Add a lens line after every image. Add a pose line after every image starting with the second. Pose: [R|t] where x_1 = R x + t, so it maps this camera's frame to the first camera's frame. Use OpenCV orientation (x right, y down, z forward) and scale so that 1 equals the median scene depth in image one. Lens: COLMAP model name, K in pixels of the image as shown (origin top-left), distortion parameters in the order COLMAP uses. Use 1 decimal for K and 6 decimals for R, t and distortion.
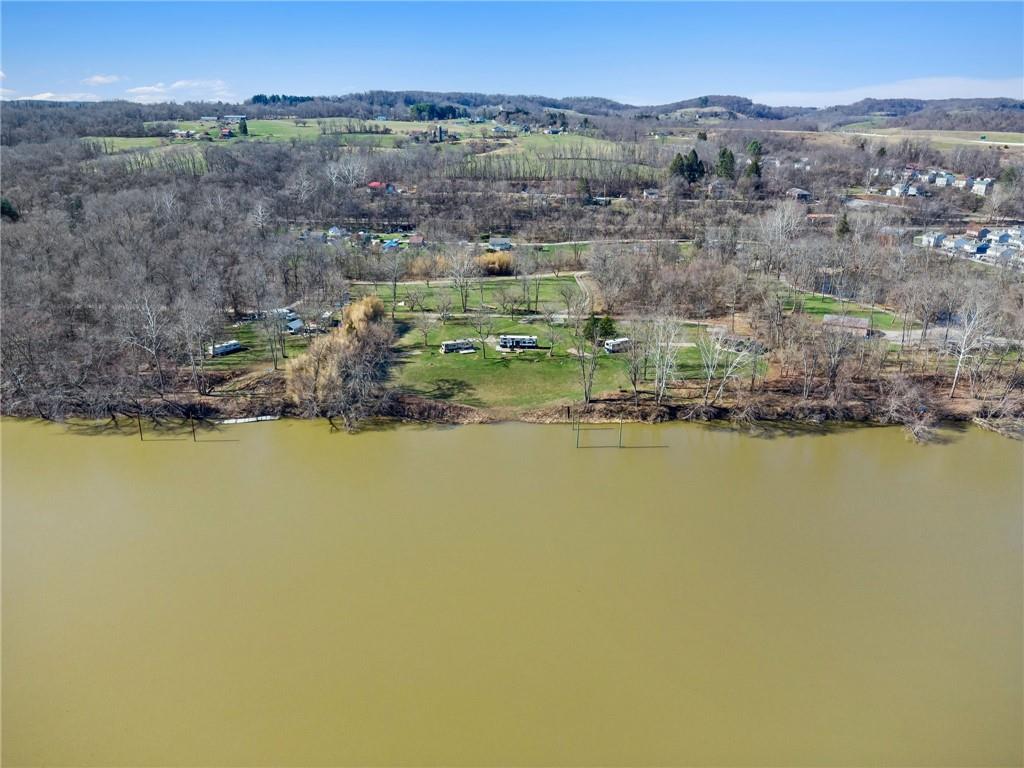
lens RADIAL K [[754.2, 0, 514.1], [0, 754.2, 386.4], [0, 0, 1]] dist [0.006059, -0.004032]
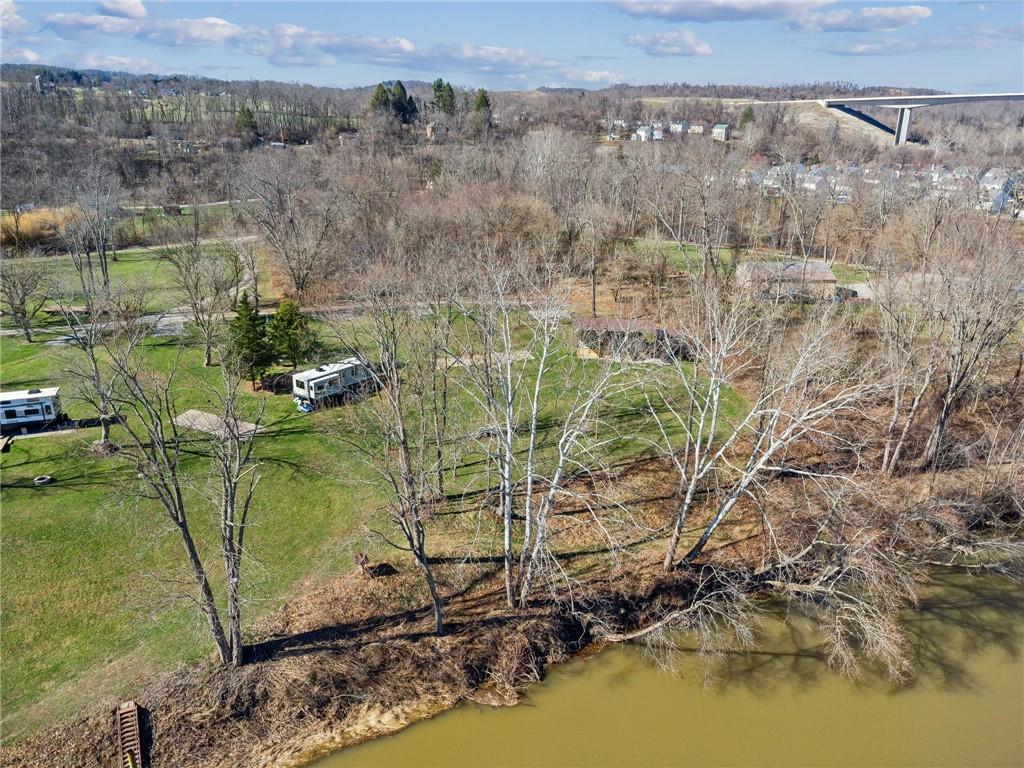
lens RADIAL K [[754.2, 0, 518.2], [0, 754.2, 380.5], [0, 0, 1]] dist [0.006059, -0.004032]
pose [[0.922730, -0.128020, 0.363566, 0.074684], [0.129806, 0.991345, 0.019630, -0.041954], [-0.362932, 0.029079, 0.931362, 0.532882]]
